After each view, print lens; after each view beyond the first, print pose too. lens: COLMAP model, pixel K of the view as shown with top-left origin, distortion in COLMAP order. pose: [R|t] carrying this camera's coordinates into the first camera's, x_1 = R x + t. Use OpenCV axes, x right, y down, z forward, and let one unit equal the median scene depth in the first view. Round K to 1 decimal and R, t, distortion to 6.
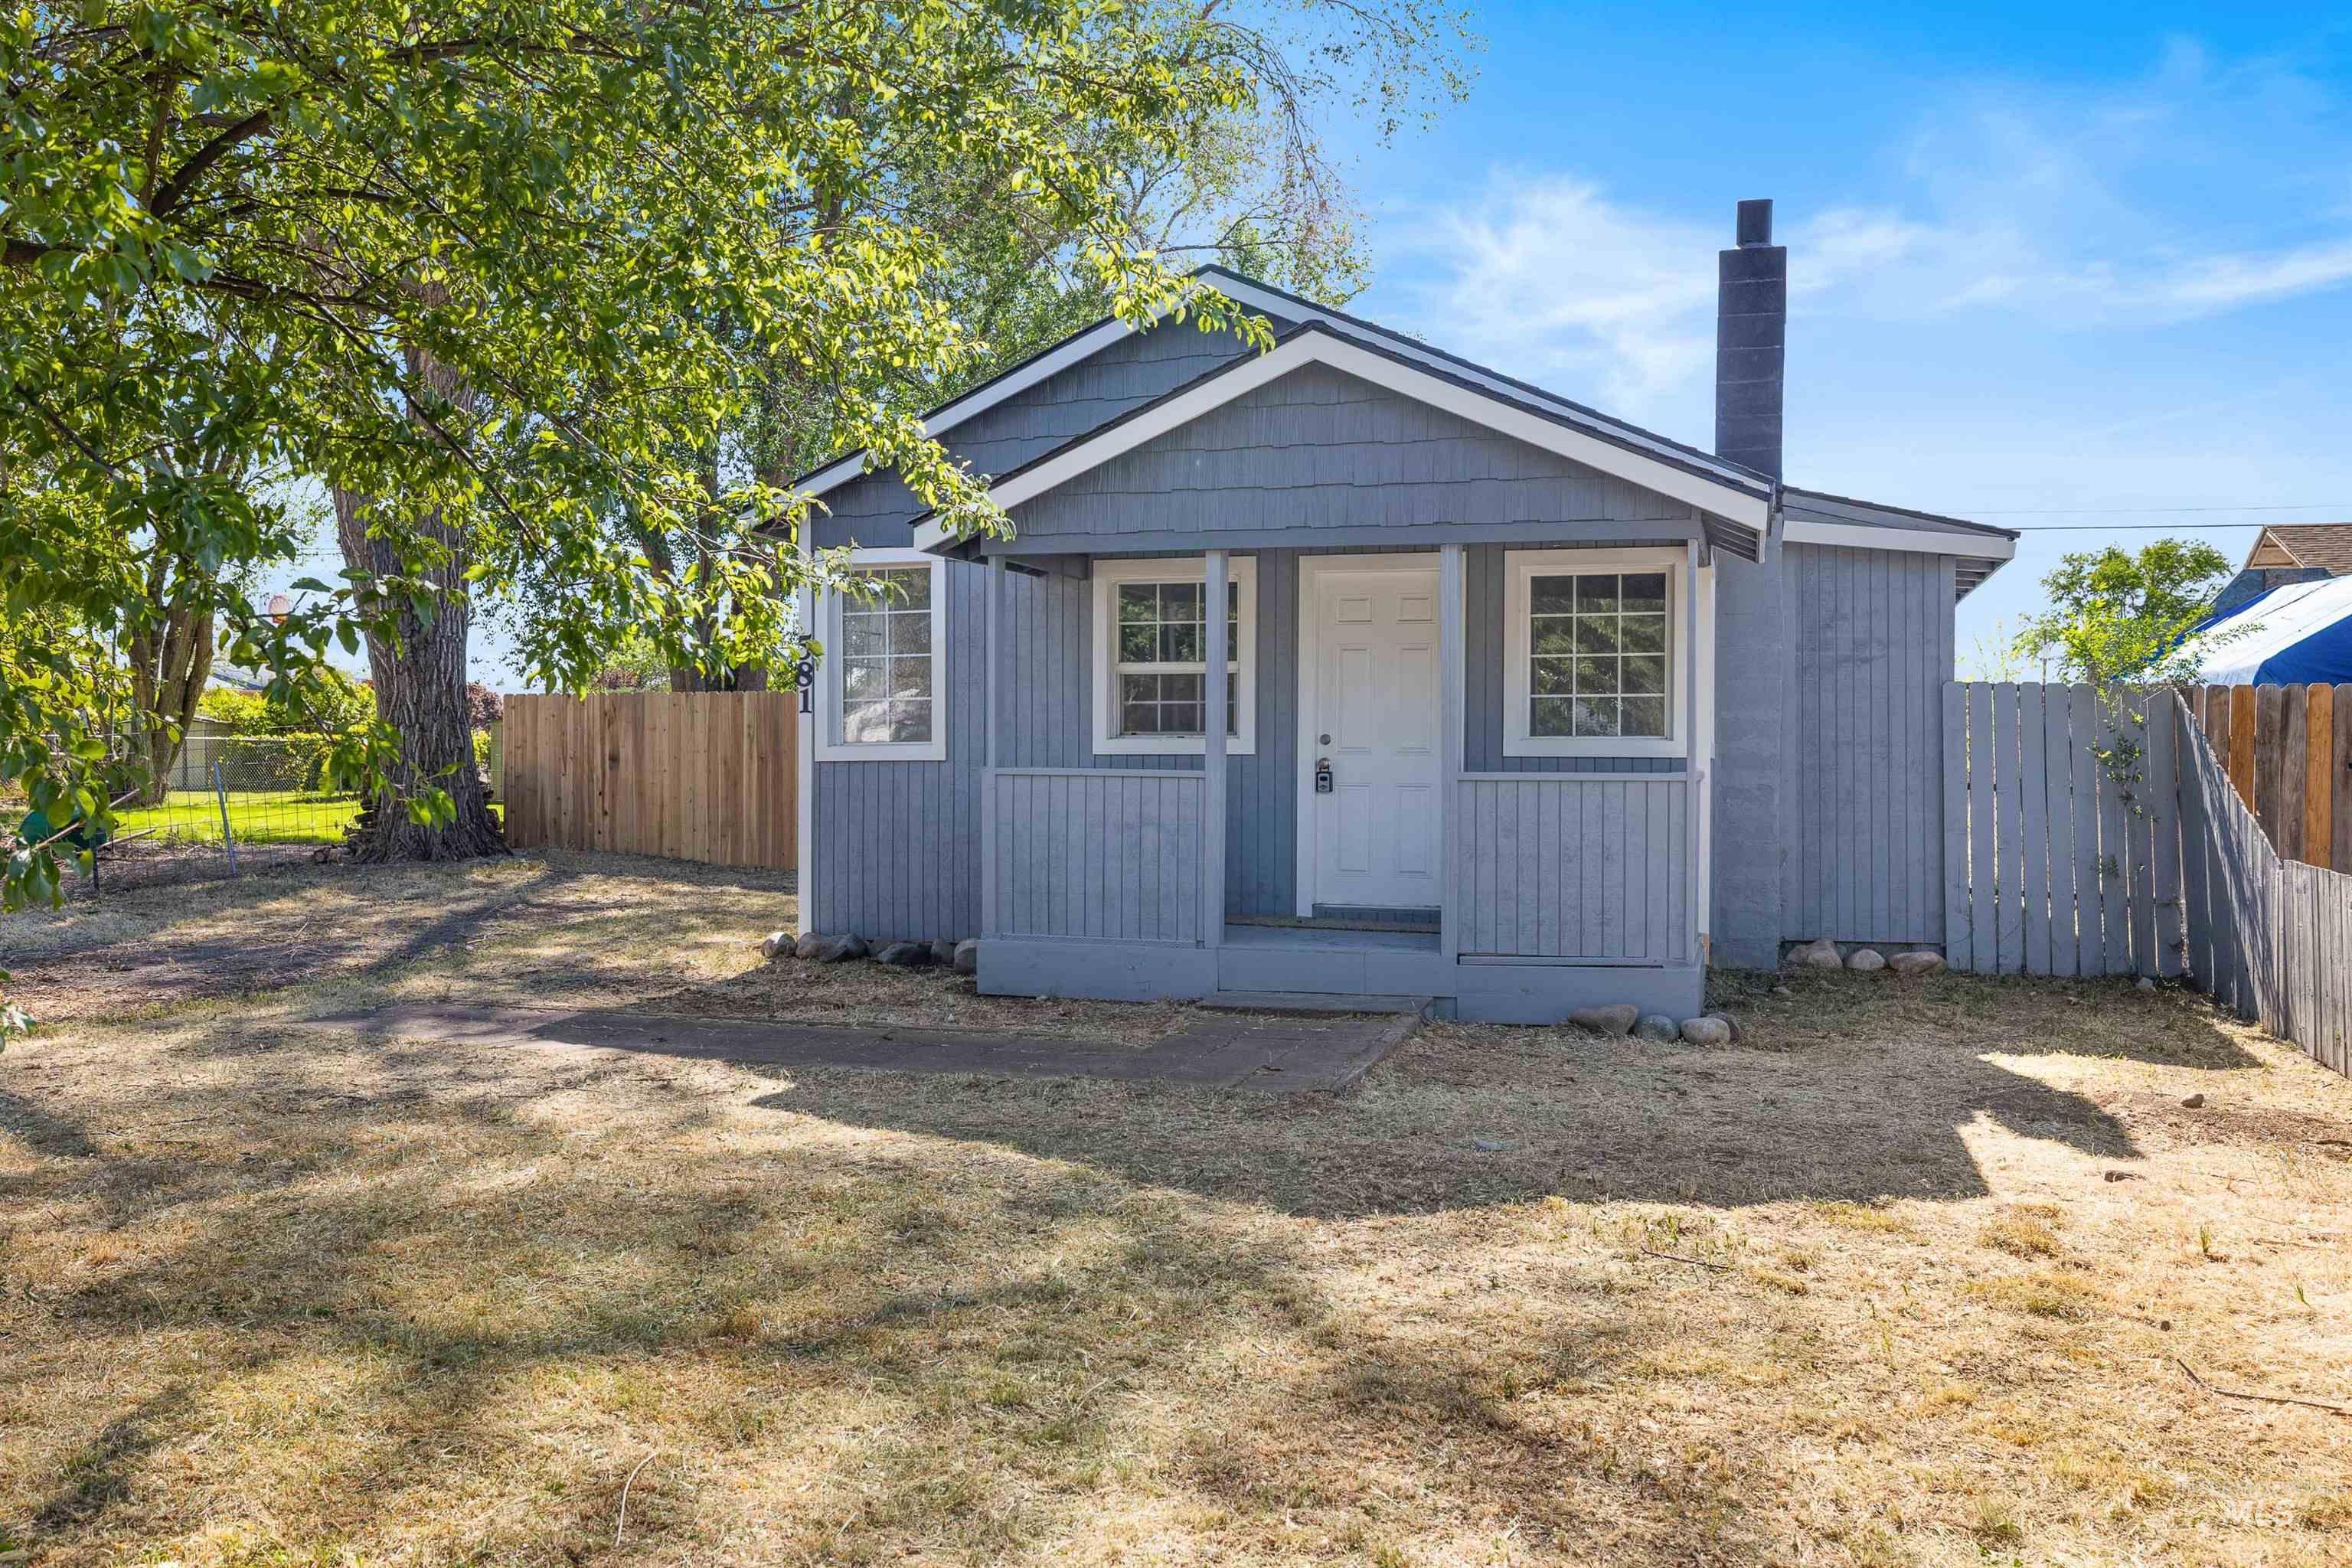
lens RADIAL K [[1975.7, 0, 1175.5], [0, 1975.7, 774.7], [0, 0, 1]] dist [0.002487, 0.000438]
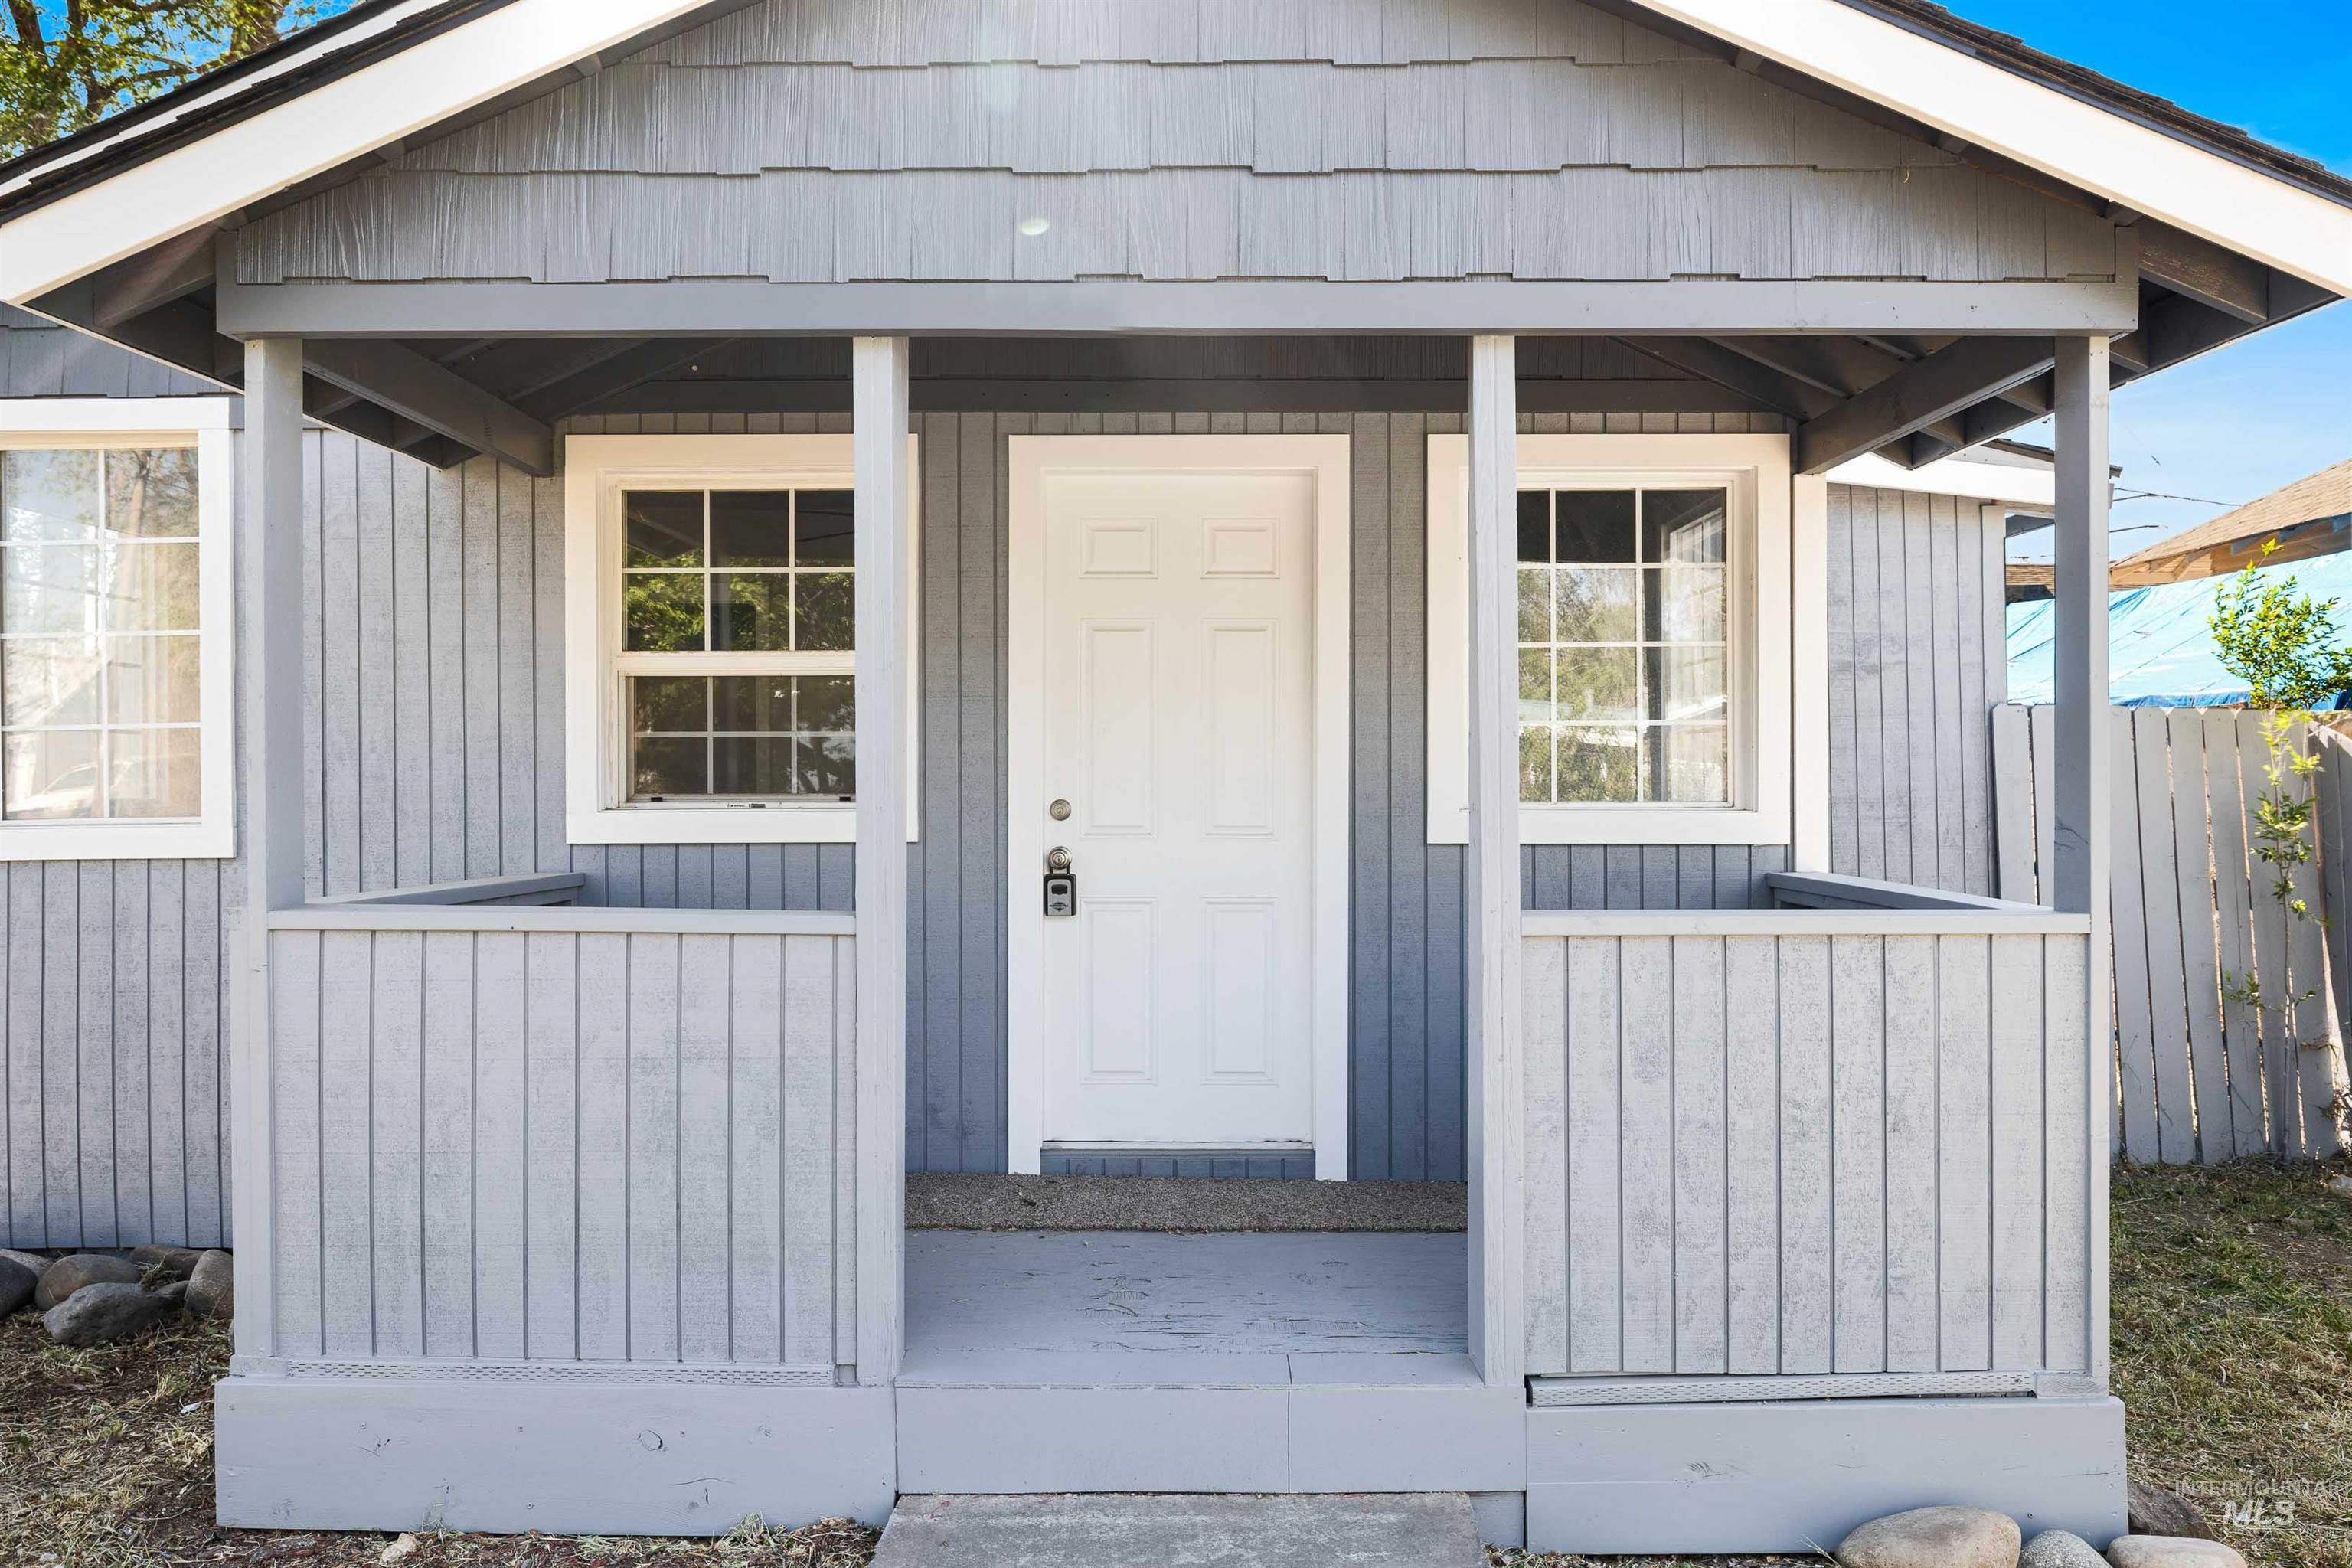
lens RADIAL K [[1699.2, 0, 1173.0], [0, 1699.2, 787.2], [0, 0, 1]] dist [0.001421, 0.001603]
pose [[0.962027, -0.006648, 0.272873, -0.014867], [0.007814, 0.999964, -0.003187, -0.024474], [-0.272842, 0.005198, 0.962045, 0.649673]]
